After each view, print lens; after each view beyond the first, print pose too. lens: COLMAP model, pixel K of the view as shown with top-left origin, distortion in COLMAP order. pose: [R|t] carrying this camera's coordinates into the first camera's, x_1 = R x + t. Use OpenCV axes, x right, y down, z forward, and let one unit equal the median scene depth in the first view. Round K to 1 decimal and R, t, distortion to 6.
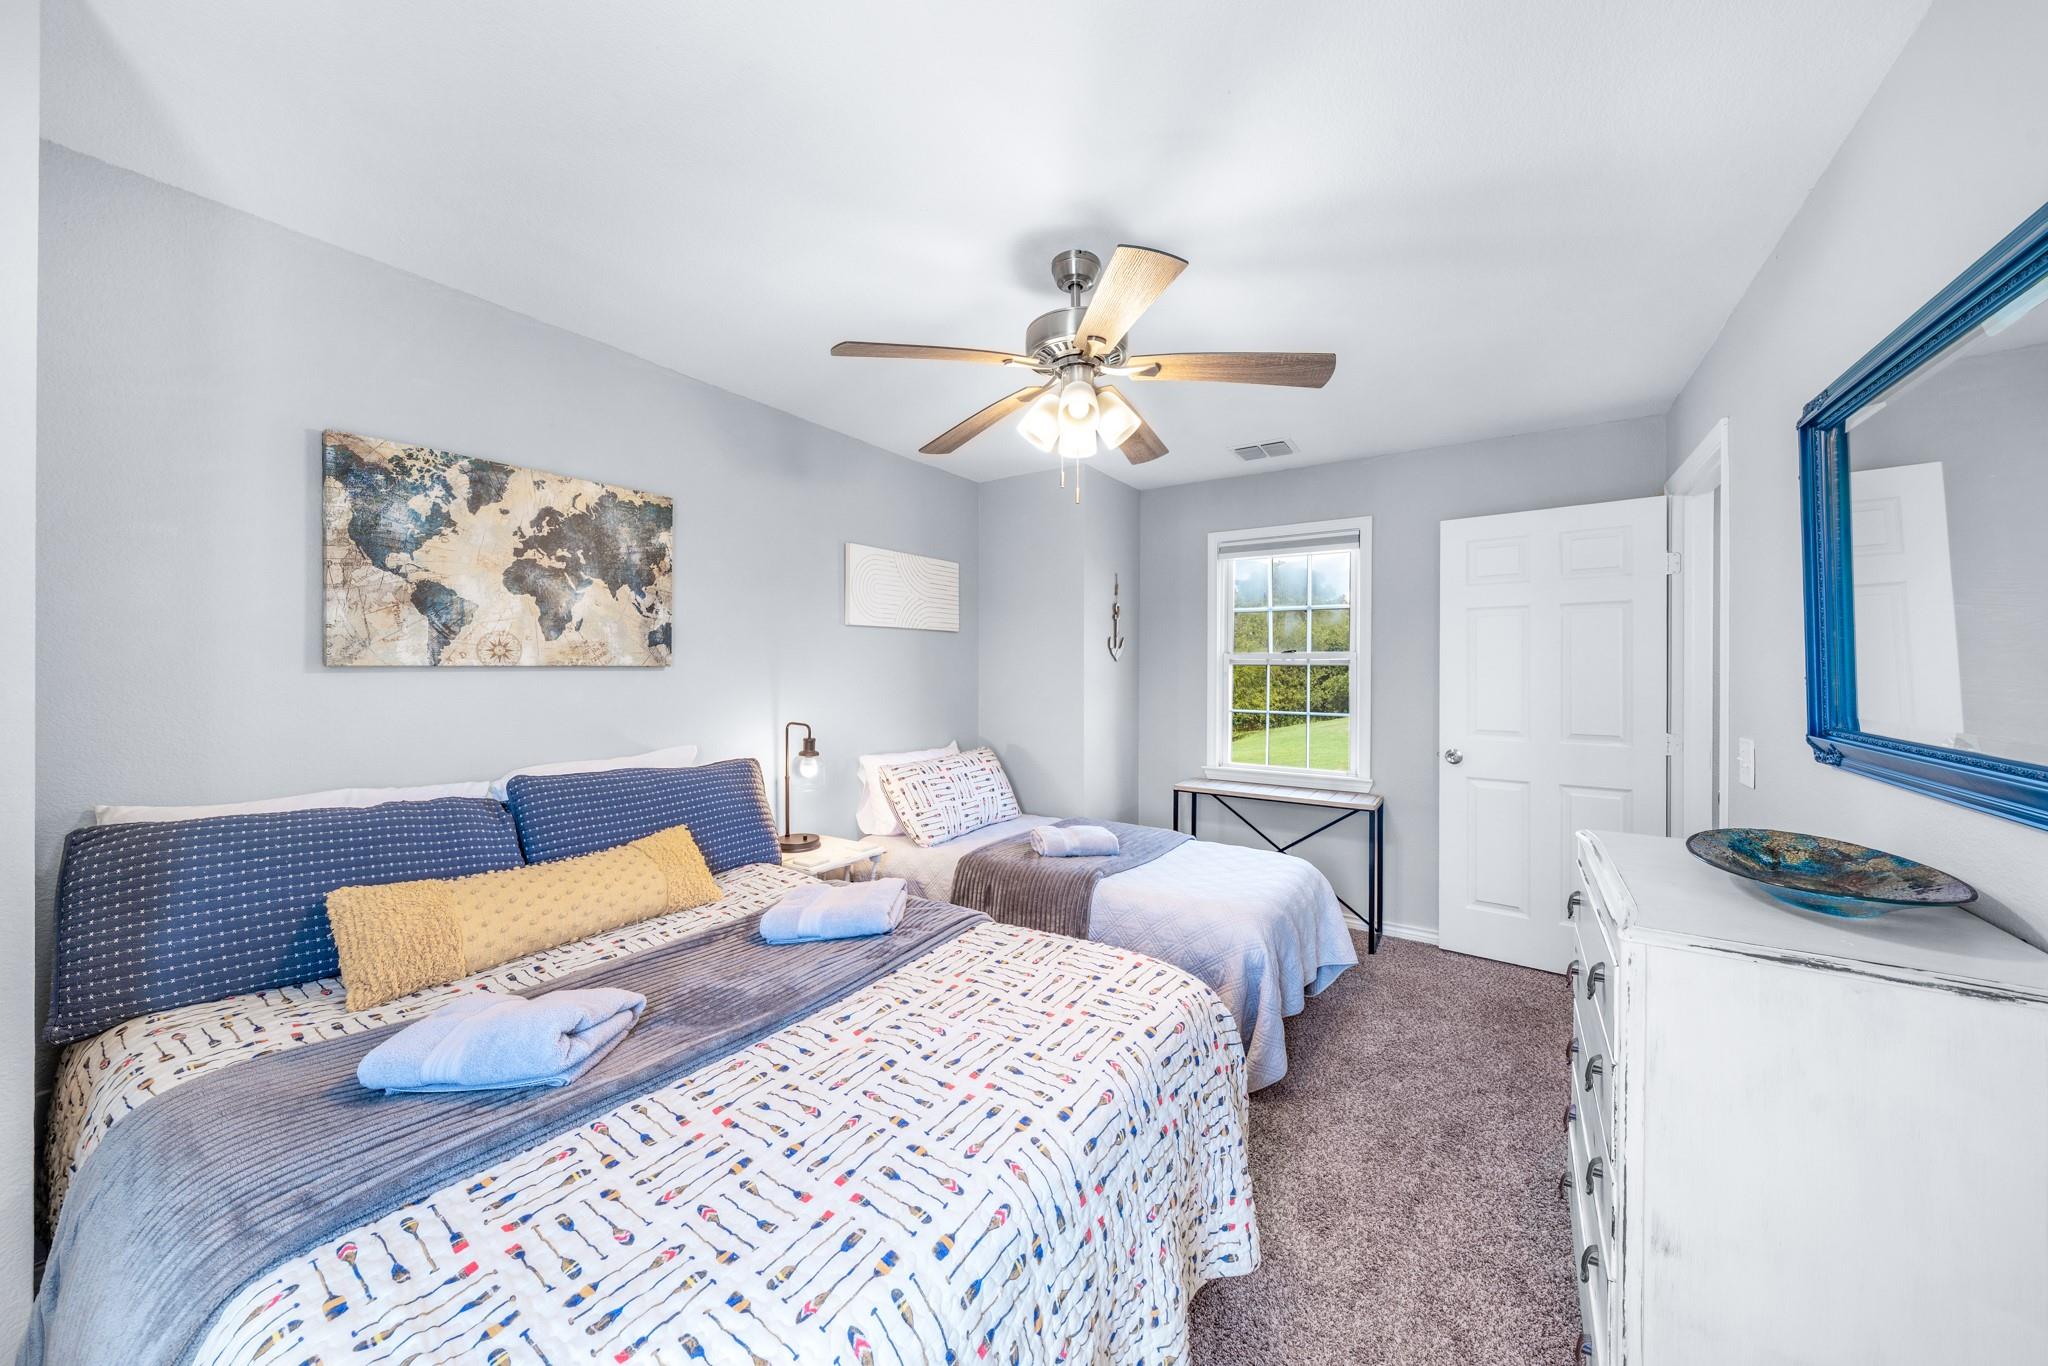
lens RADIAL K [[705.4, 0, 1023.2], [0, 705.4, 665.8], [0, 0, 1]] dist [0.000373, -0.000046]
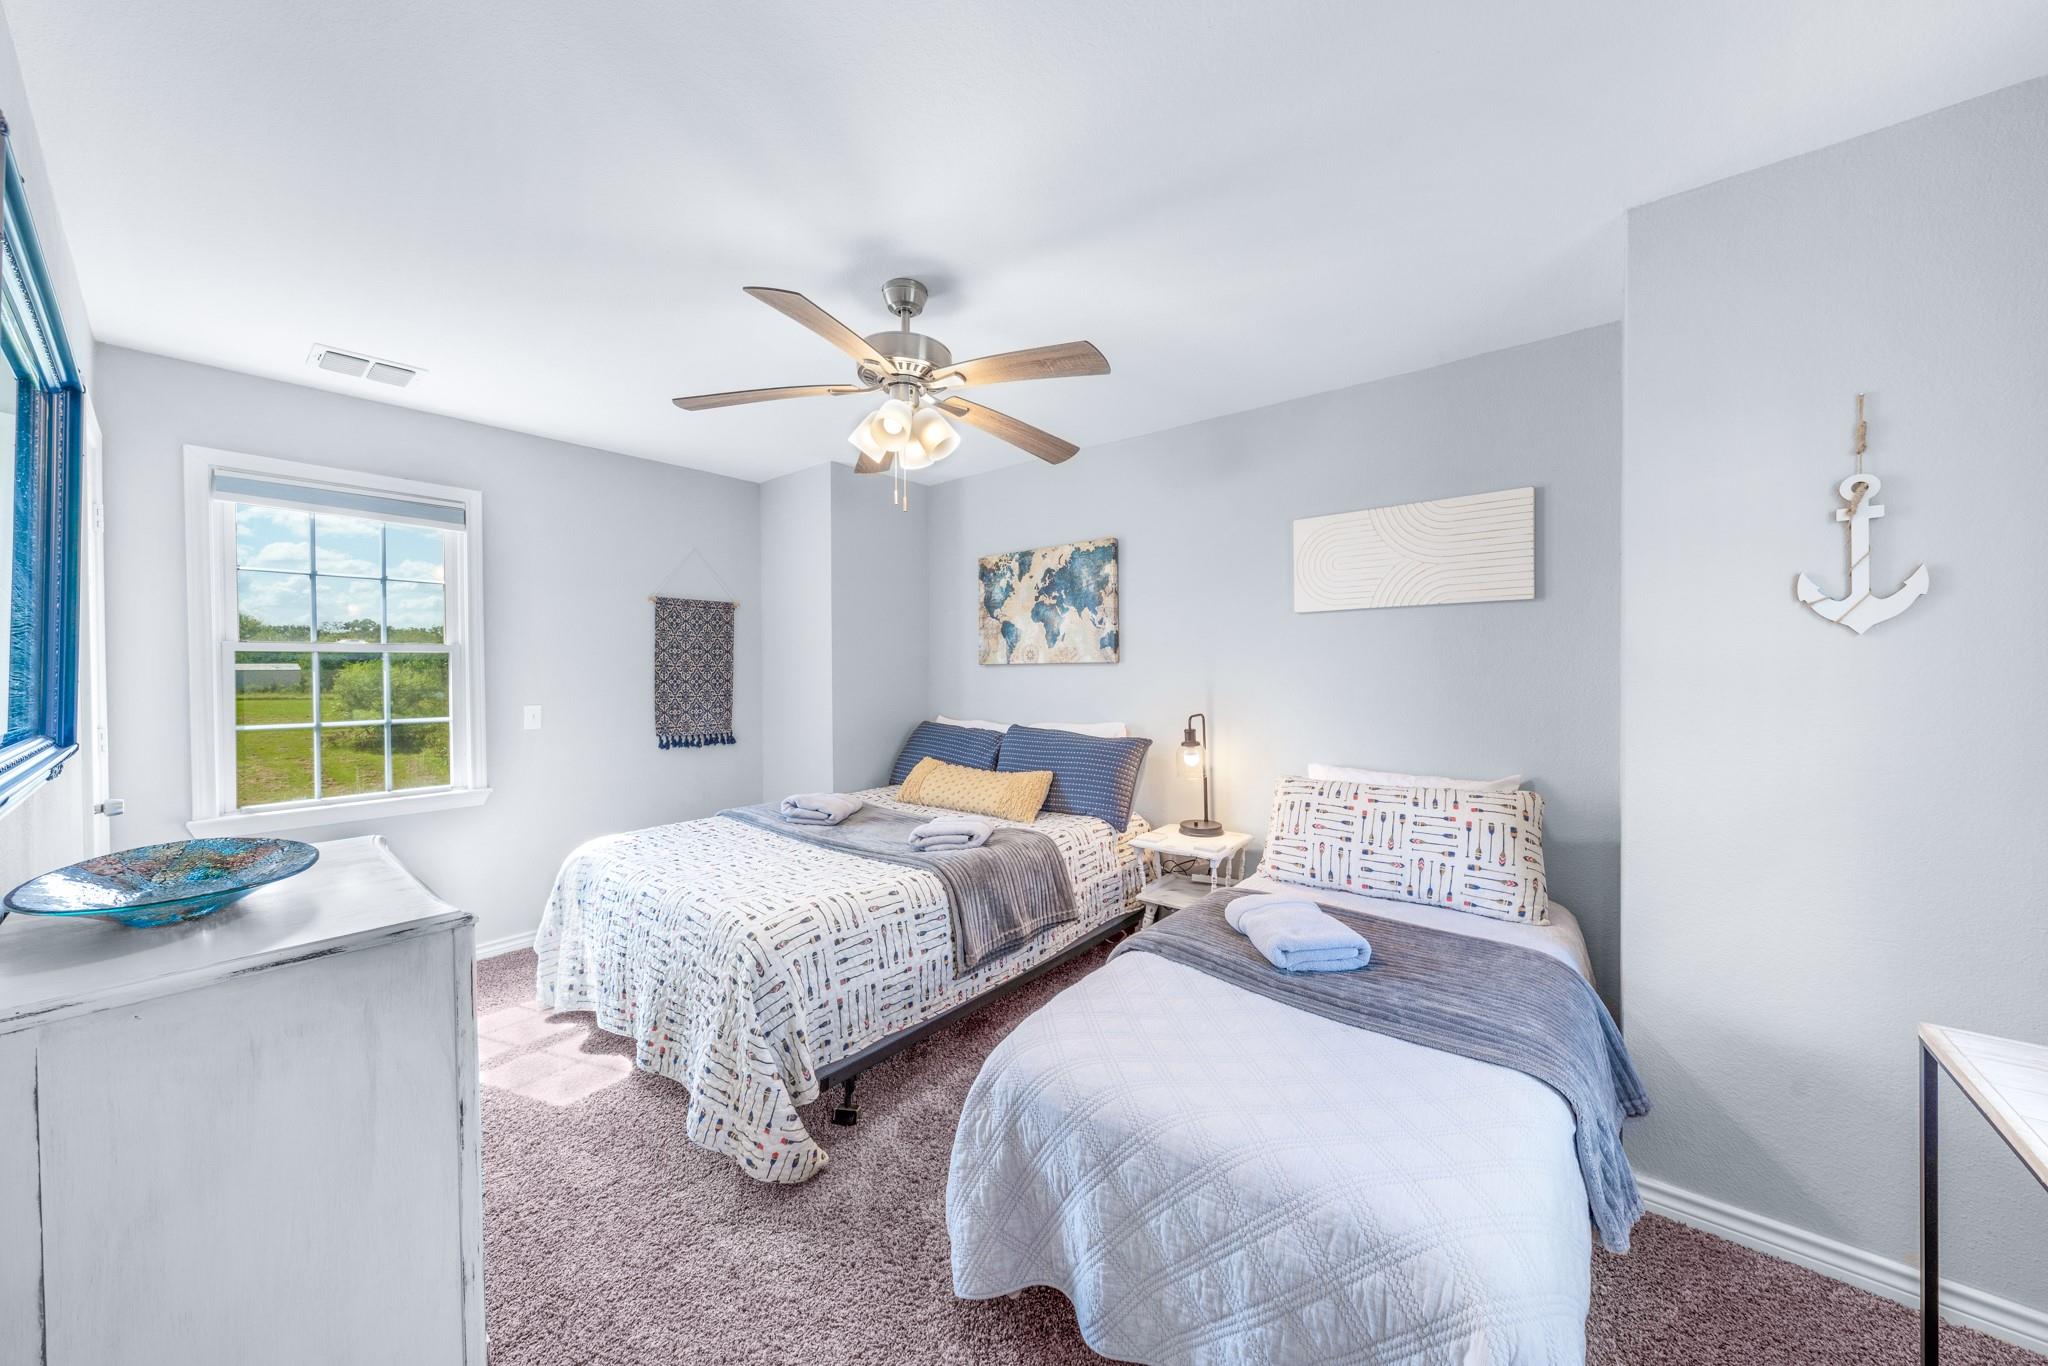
lens RADIAL K [[705.4, 0, 1023.2], [0, 705.4, 665.8], [0, 0, 1]] dist [0.000373, -0.000046]
pose [[-0.097856, -0.006006, -0.995182, 0.992125], [0.008873, 0.999937, -0.006907, 0.017040], [0.995161, -0.009506, -0.097796, 1.103017]]
